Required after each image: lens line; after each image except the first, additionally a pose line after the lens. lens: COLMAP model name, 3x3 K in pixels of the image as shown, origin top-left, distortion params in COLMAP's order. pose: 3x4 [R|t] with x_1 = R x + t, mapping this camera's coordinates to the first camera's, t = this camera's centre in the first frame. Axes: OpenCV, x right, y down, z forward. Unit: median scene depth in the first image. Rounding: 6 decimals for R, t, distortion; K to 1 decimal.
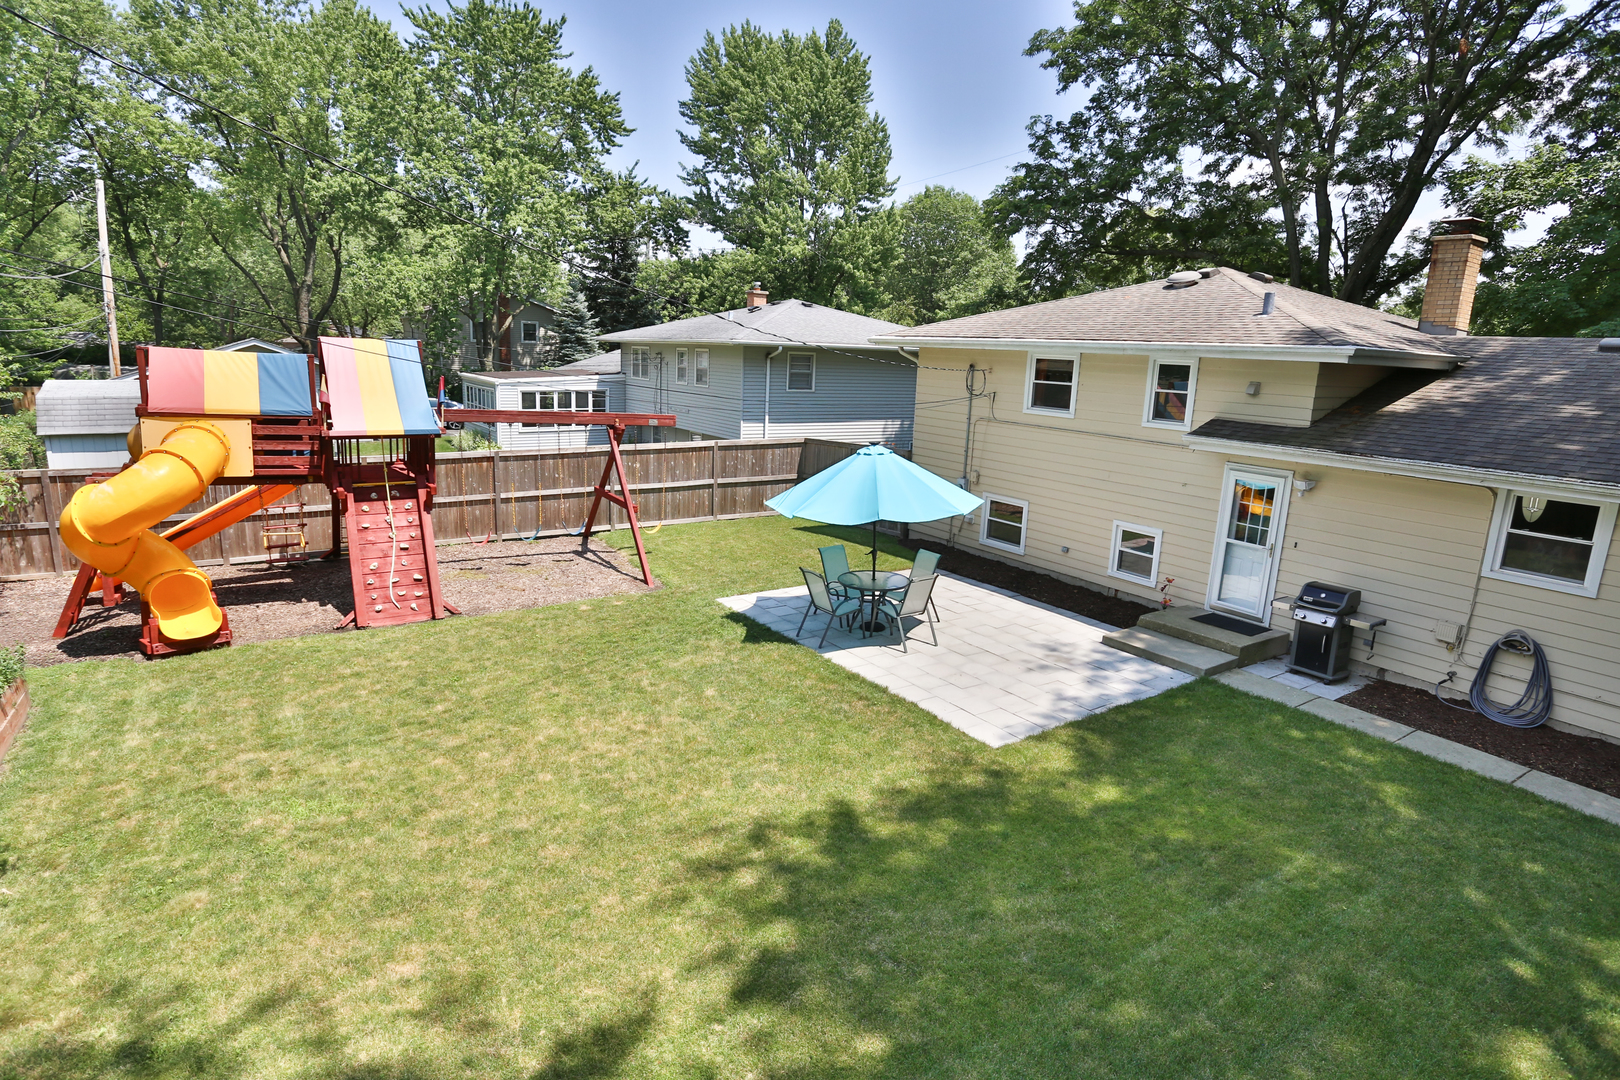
lens RADIAL K [[861.5, 0, 809.1], [0, 861.5, 545.4], [0, 0, 1]] dist [-0.070862, 0.035894]
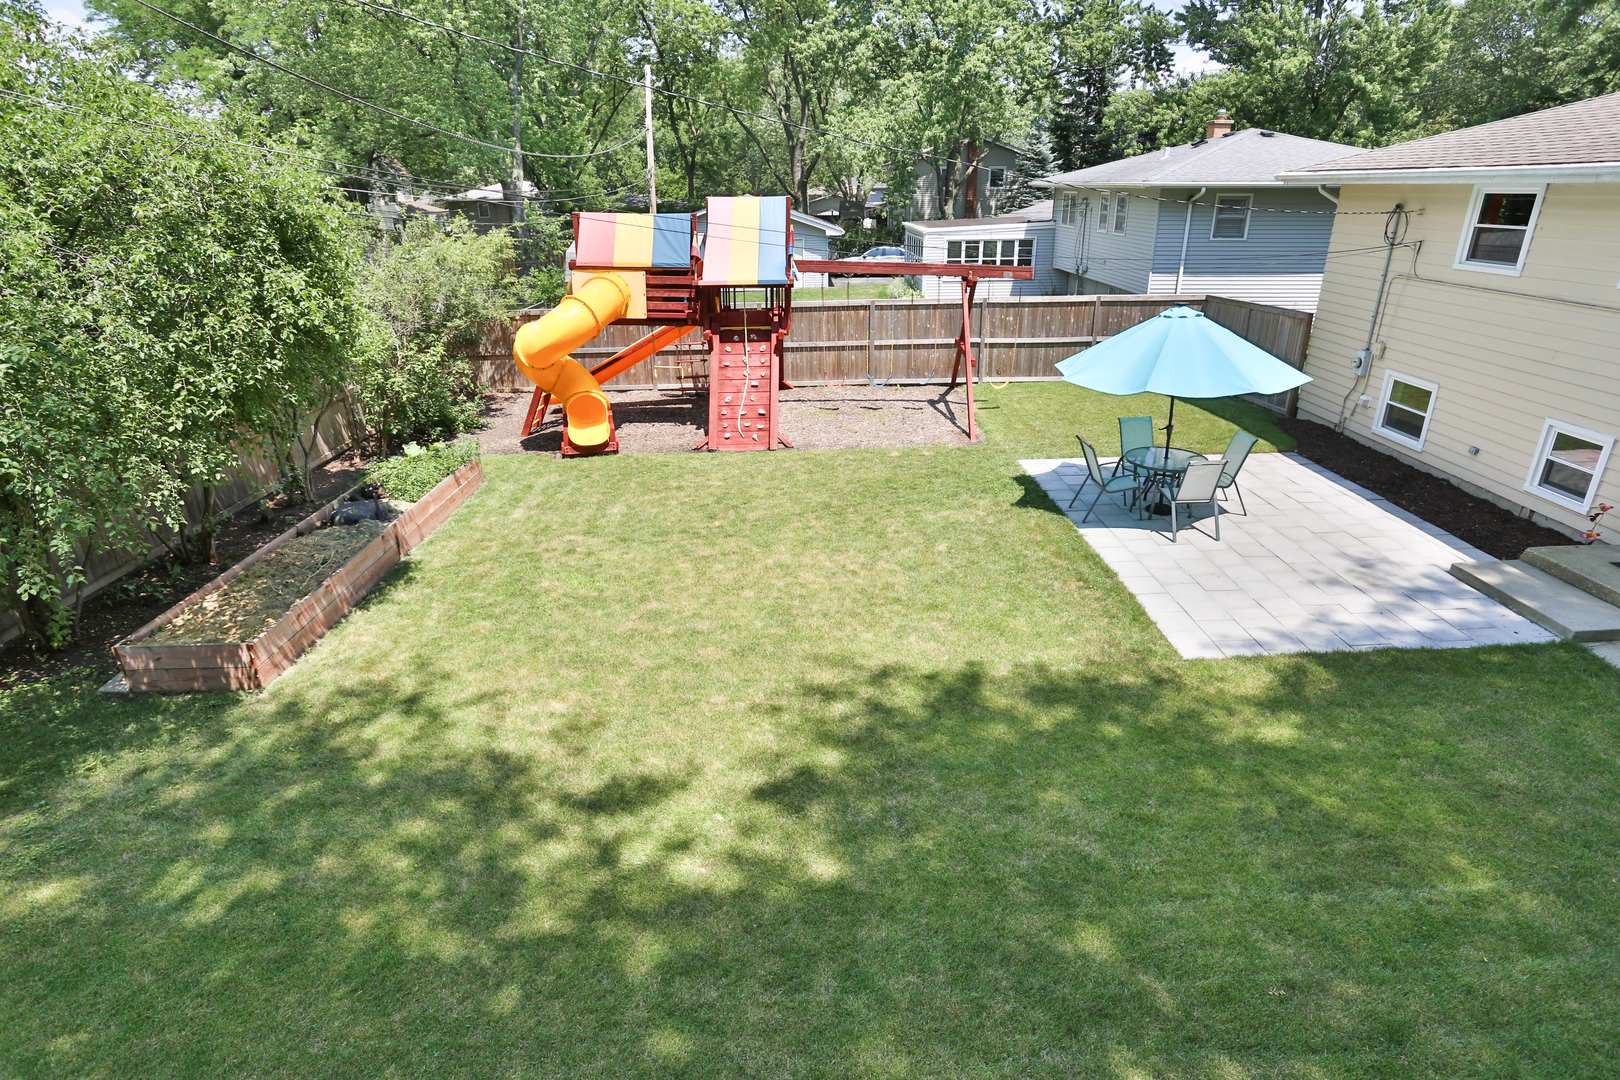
lens RADIAL K [[842.5, 0, 810.0], [0, 842.5, 540.0], [0, 0, 1]] dist [-0.070633, 0.034906]
pose [[0.850638, 0.160237, -0.500738, 0.154023], [-0.072781, 0.979143, 0.189690, -0.010935], [0.520689, -0.124913, 0.844559, 0.039633]]
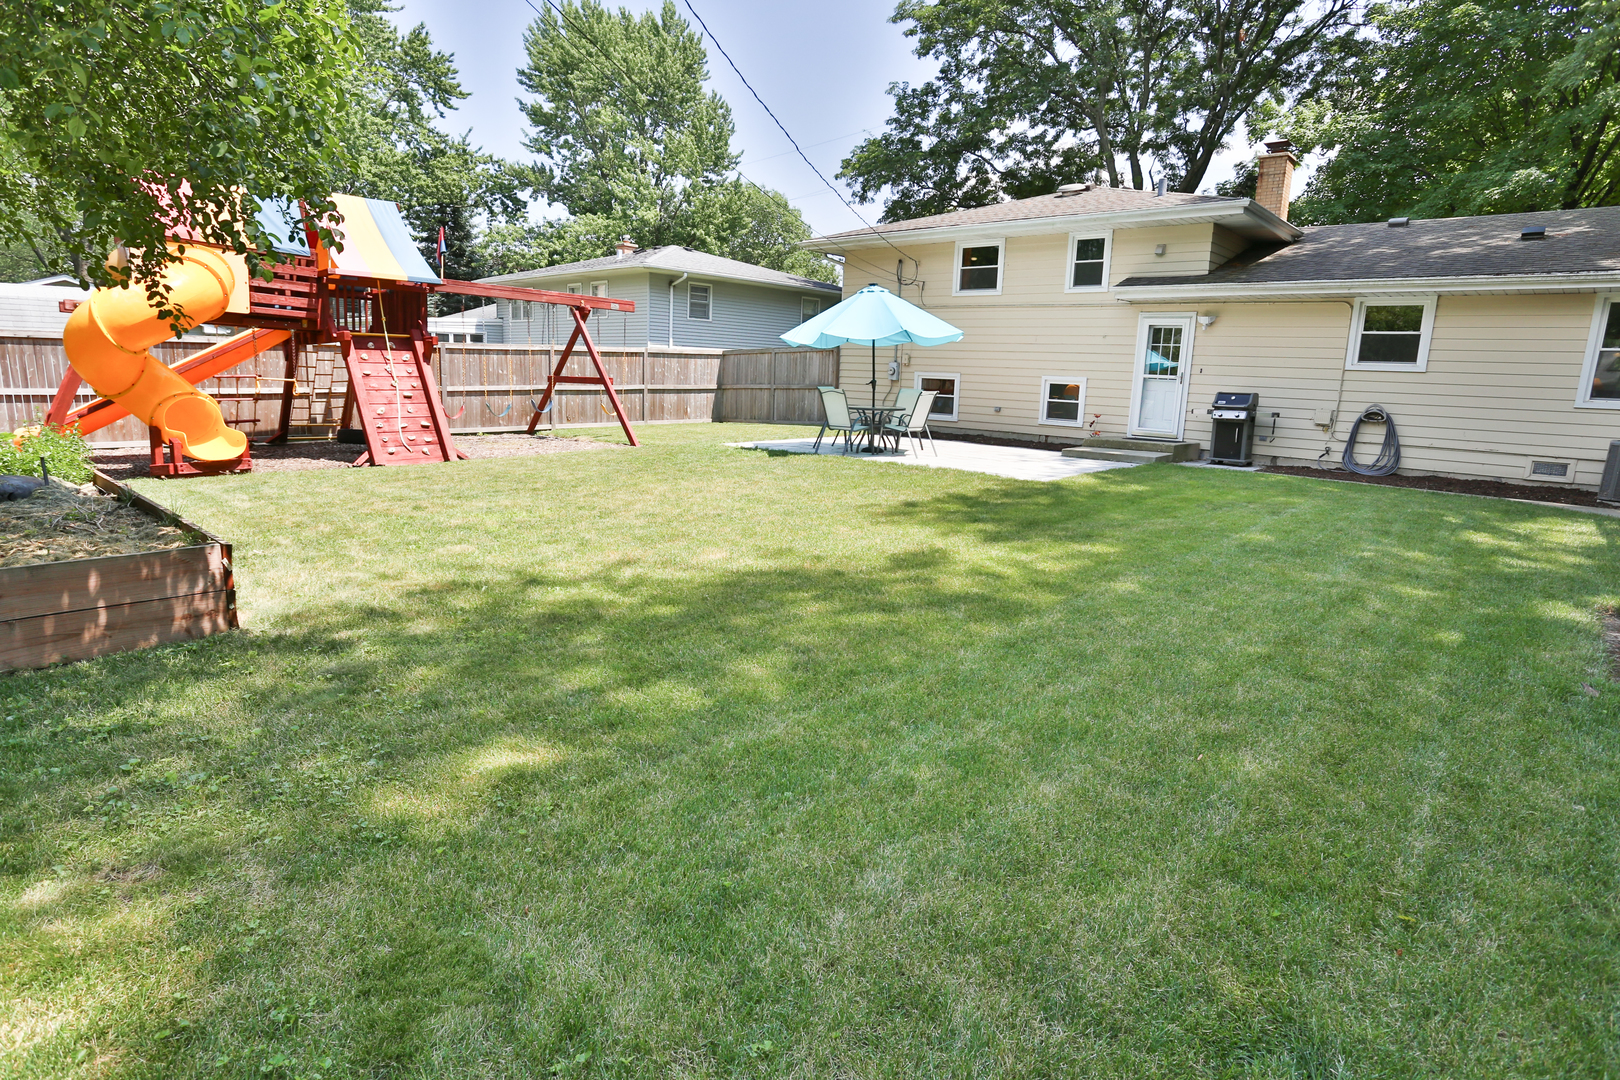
lens RADIAL K [[842.5, 0, 810.0], [0, 842.5, 540.0], [0, 0, 1]] dist [-0.070633, 0.034906]
pose [[0.971606, -0.047439, 0.231801, -0.201267], [0.050354, 0.998709, -0.006670, 0.161492], [-0.231185, 0.018153, 0.972740, -0.041799]]
